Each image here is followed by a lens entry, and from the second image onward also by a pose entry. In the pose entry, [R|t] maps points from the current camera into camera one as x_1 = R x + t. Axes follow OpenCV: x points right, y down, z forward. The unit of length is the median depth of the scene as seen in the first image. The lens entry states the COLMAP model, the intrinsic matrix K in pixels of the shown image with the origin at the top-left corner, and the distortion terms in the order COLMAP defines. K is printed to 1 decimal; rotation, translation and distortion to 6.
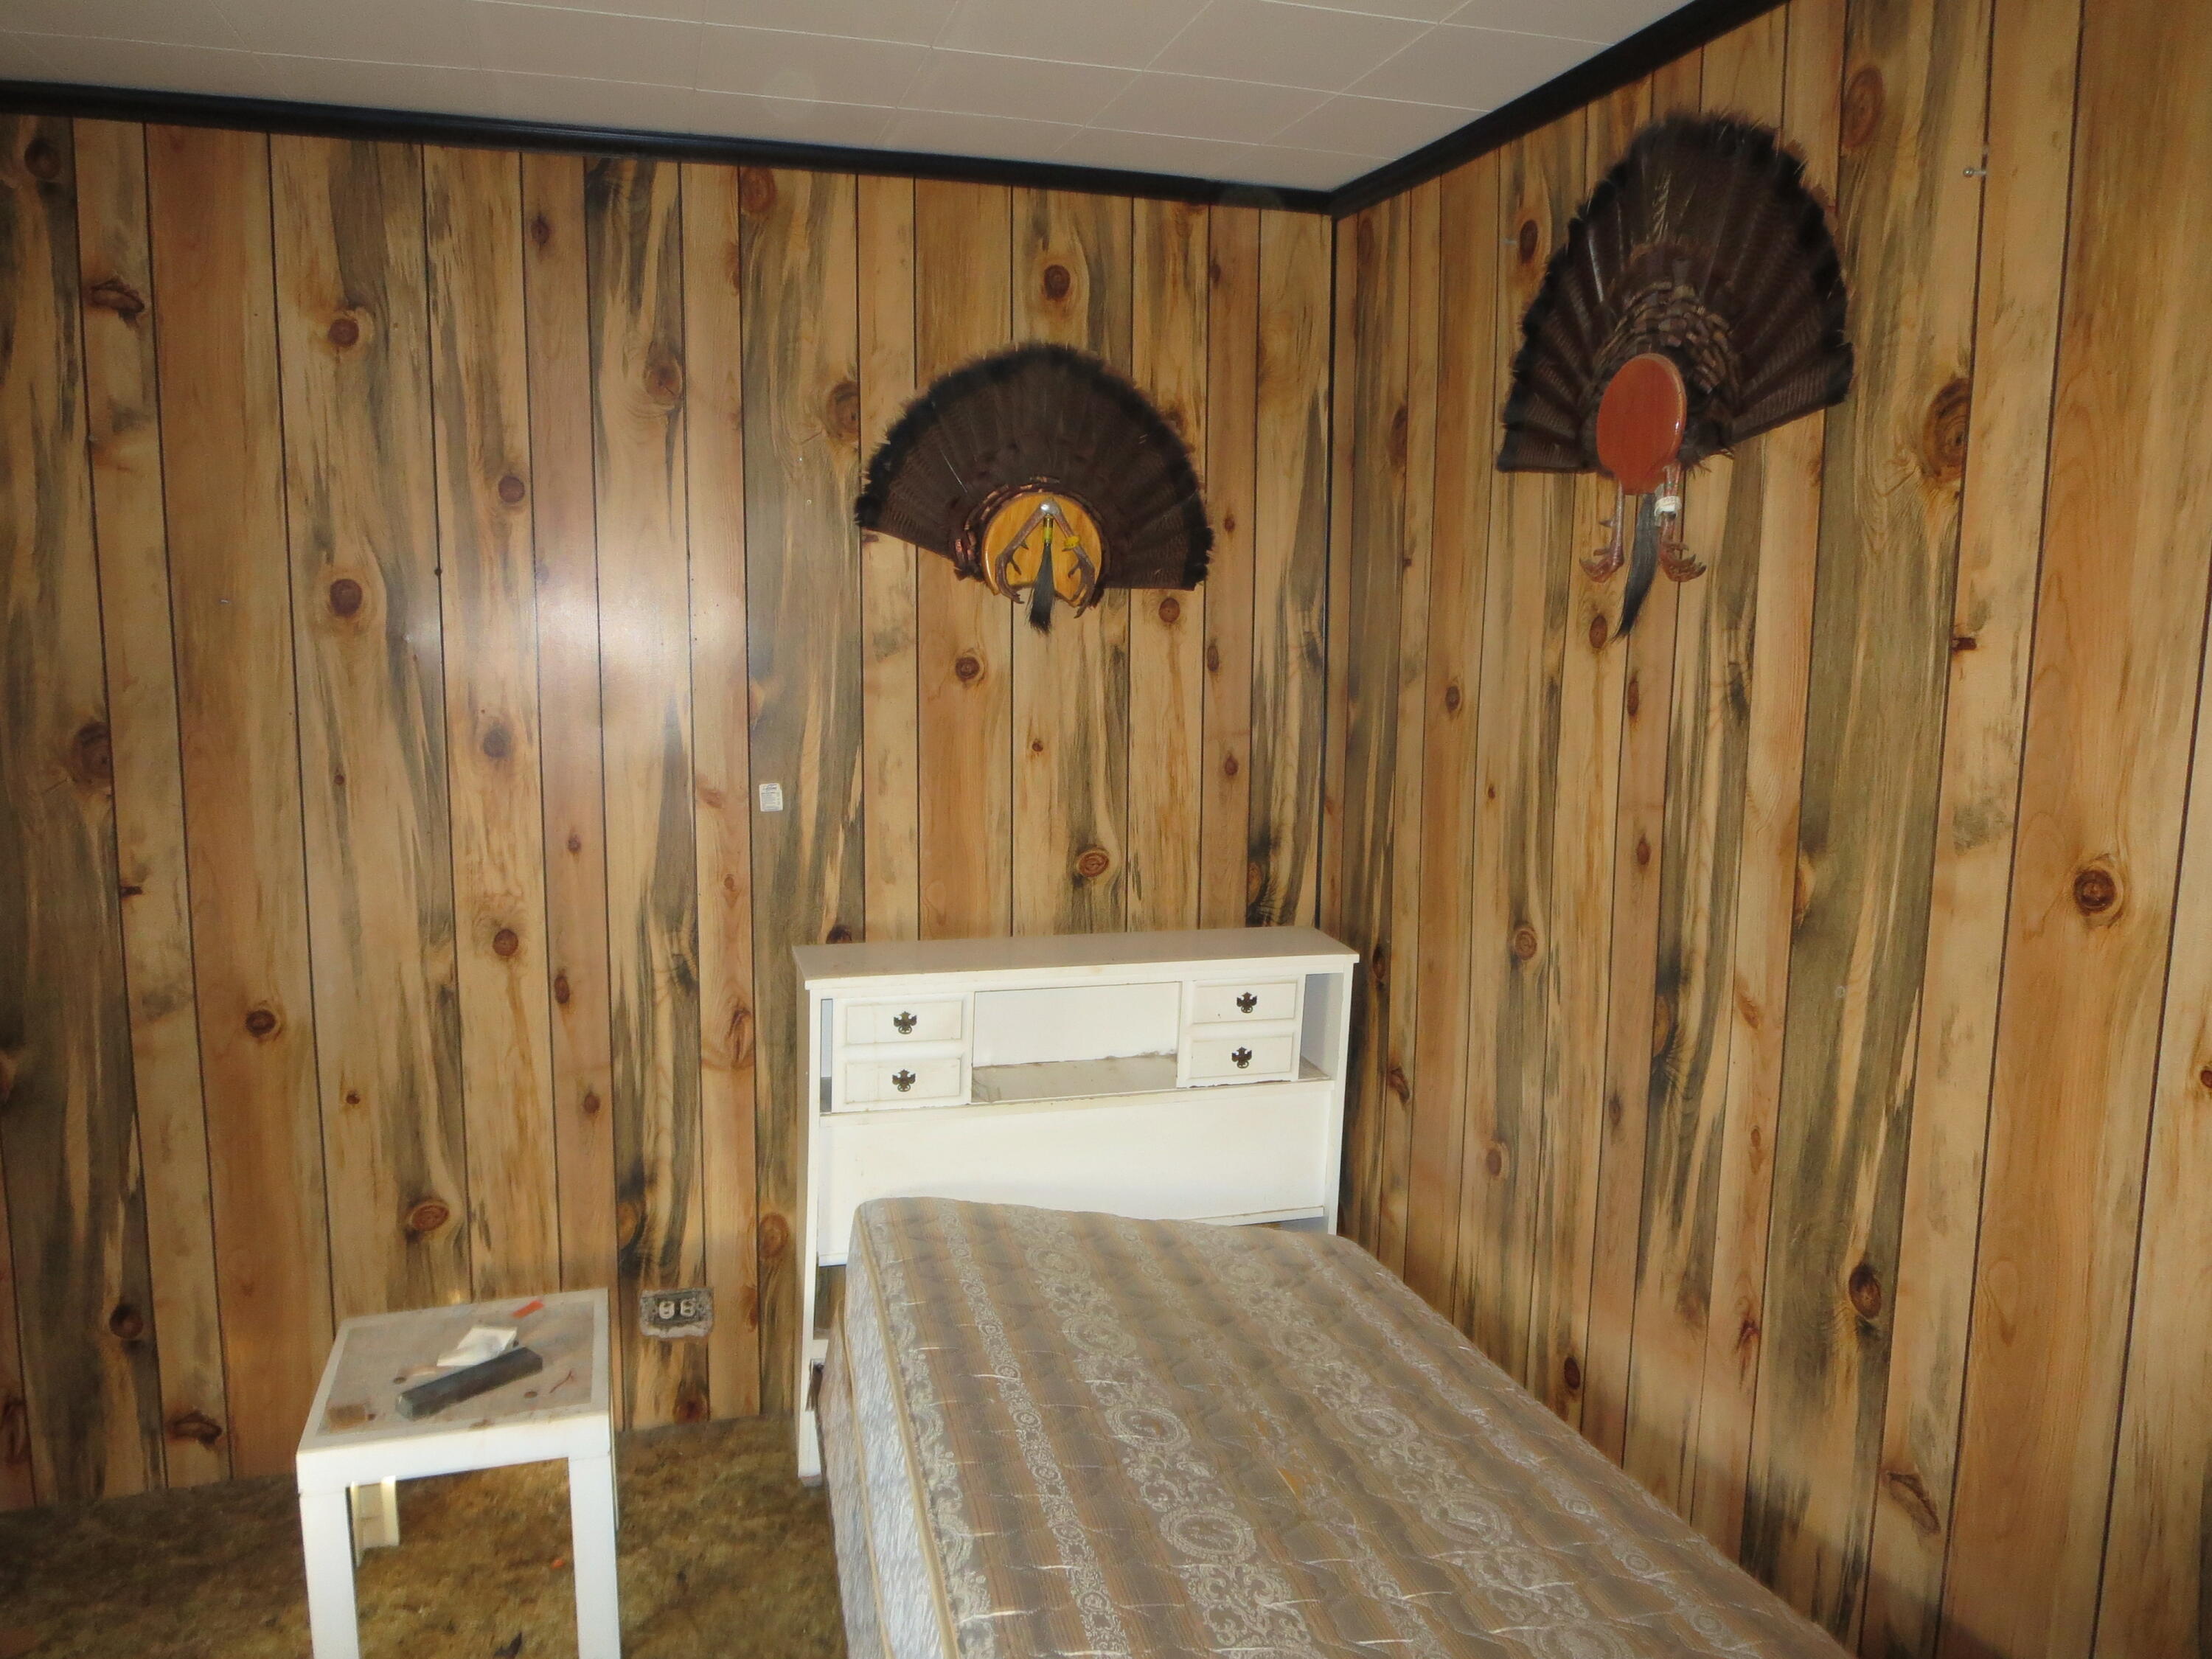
lens RADIAL K [[1572.2, 0, 1092.4], [0, 1572.2, 830.9], [0, 0, 1]] dist [-0.038962, 0.012744]
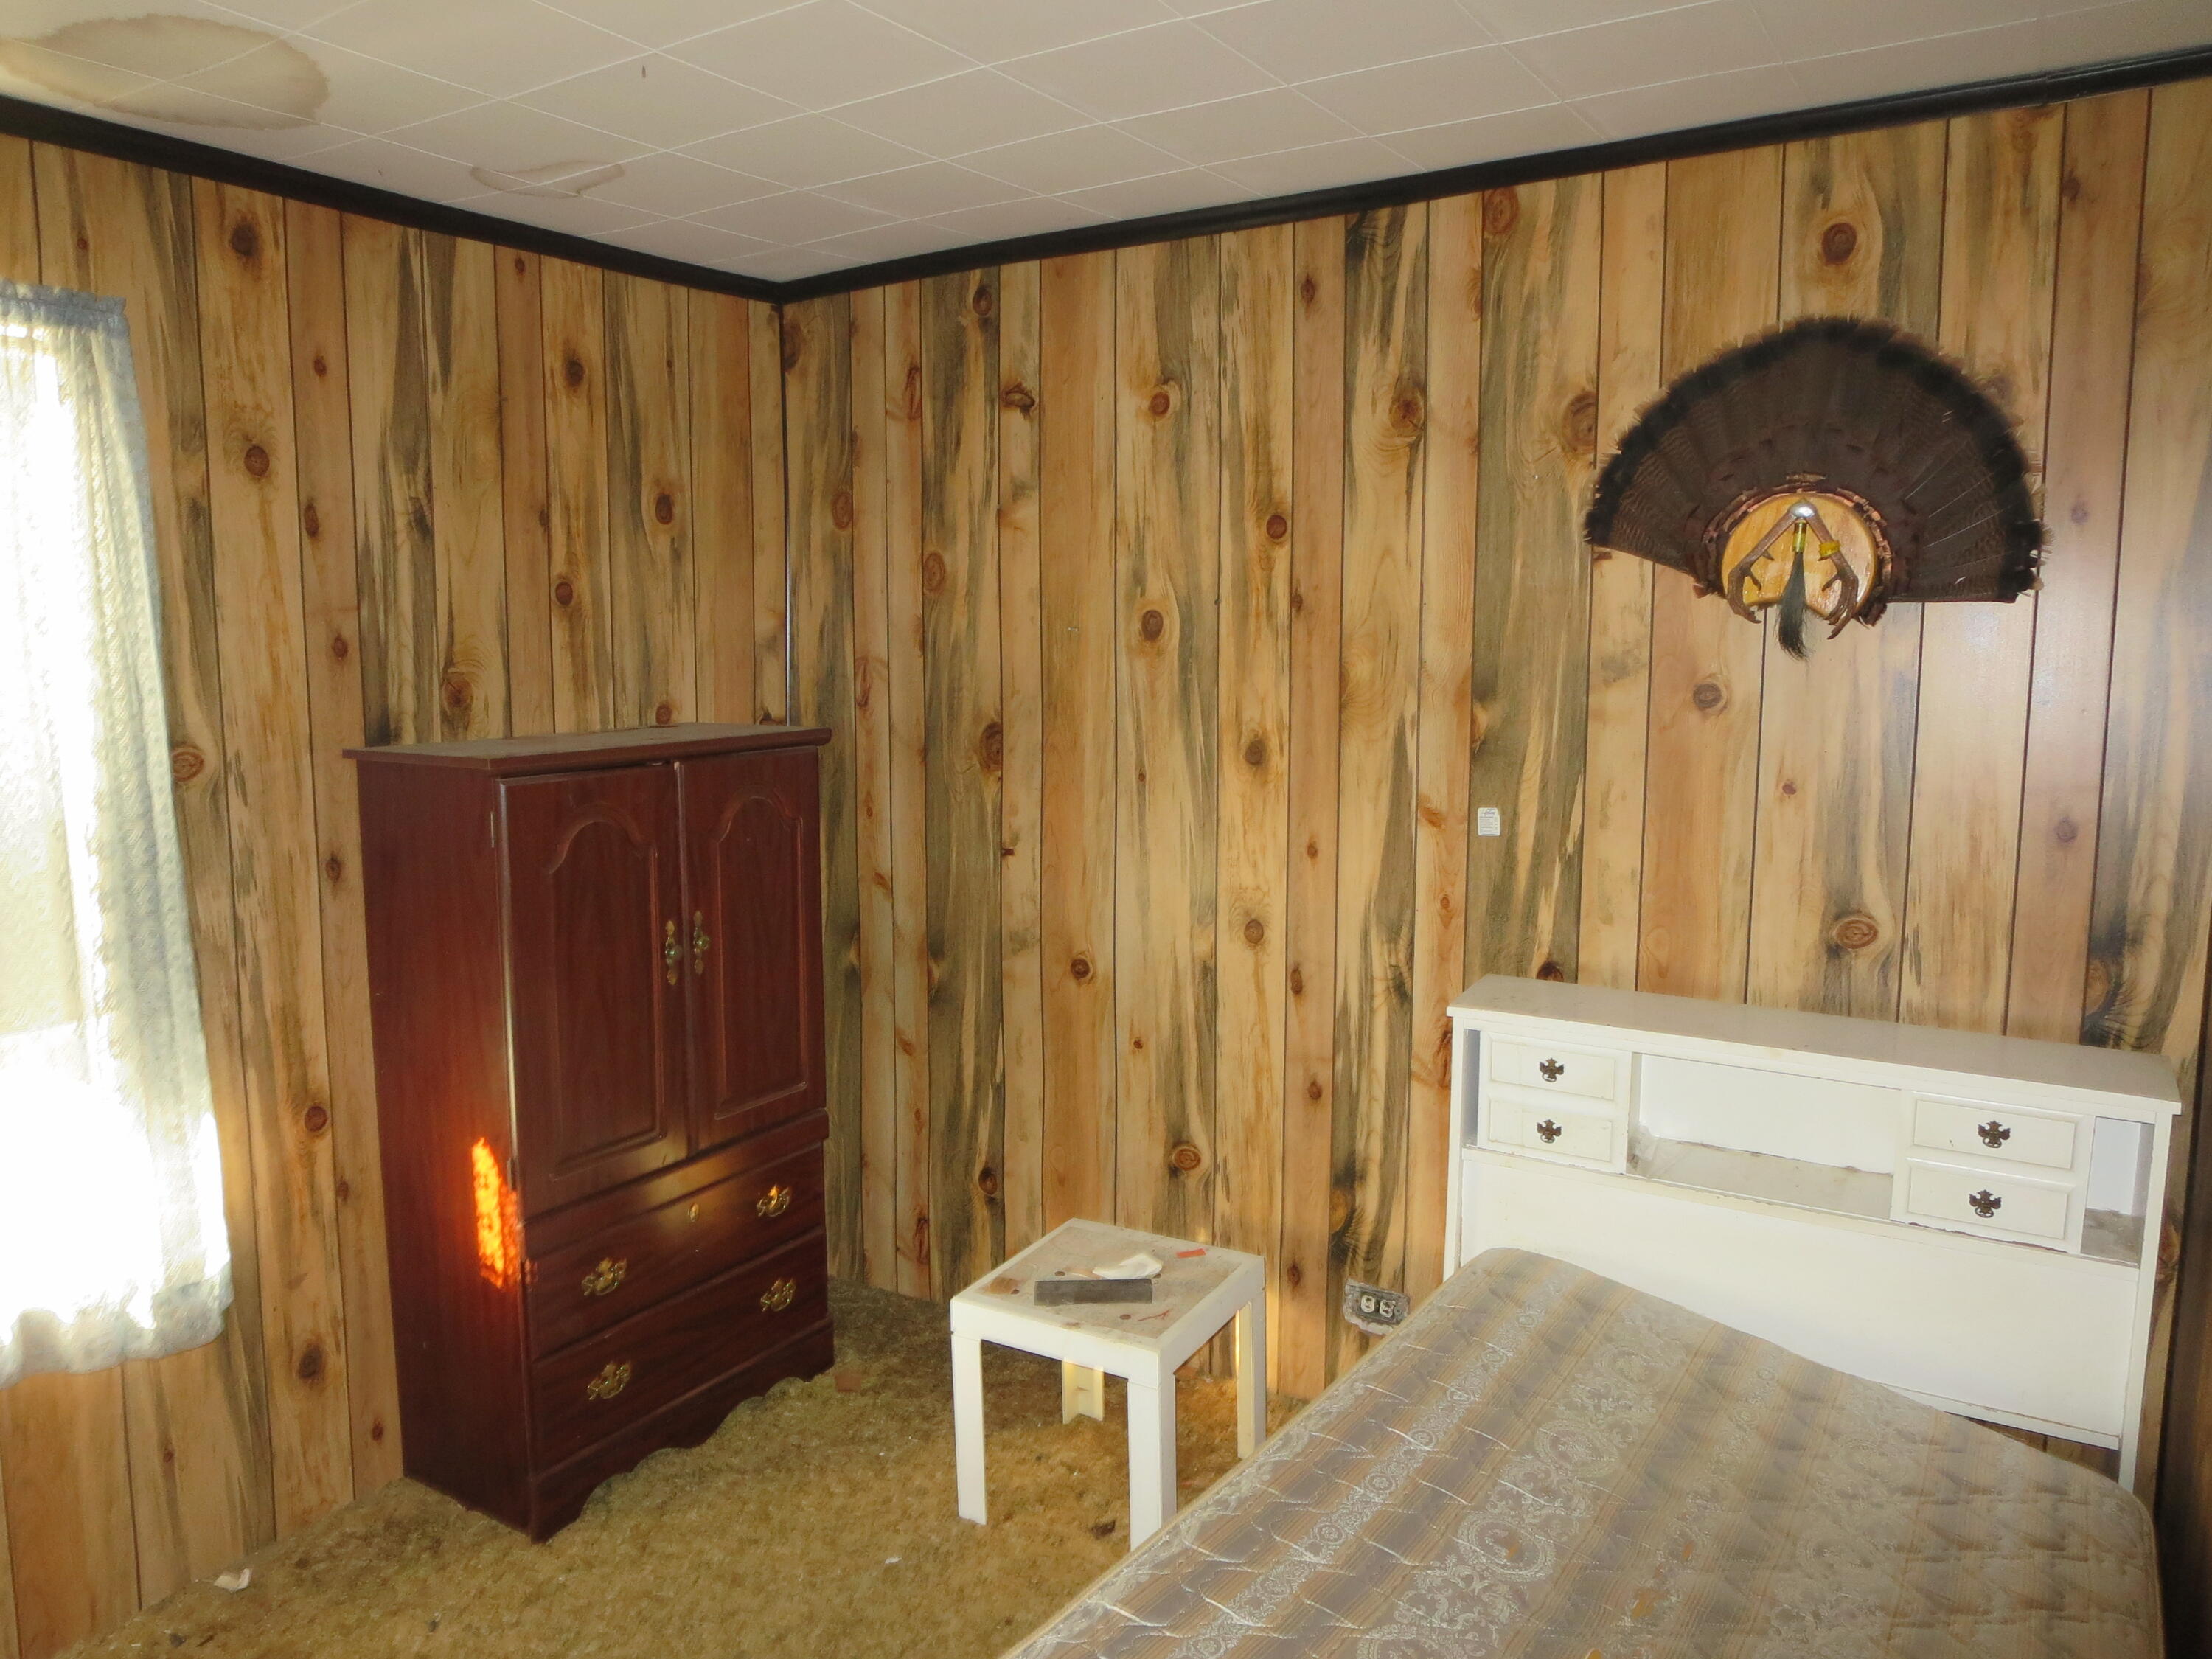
lens RADIAL K [[1572.2, 0, 1096.1], [0, 1572.2, 836.1], [0, 0, 1]] dist [-0.038962, 0.012744]
pose [[0.662839, 0.084332, -0.743997, 0.379269], [-0.091944, 0.995285, 0.030902, -0.020938], [0.743095, 0.047923, 0.667468, 0.161978]]
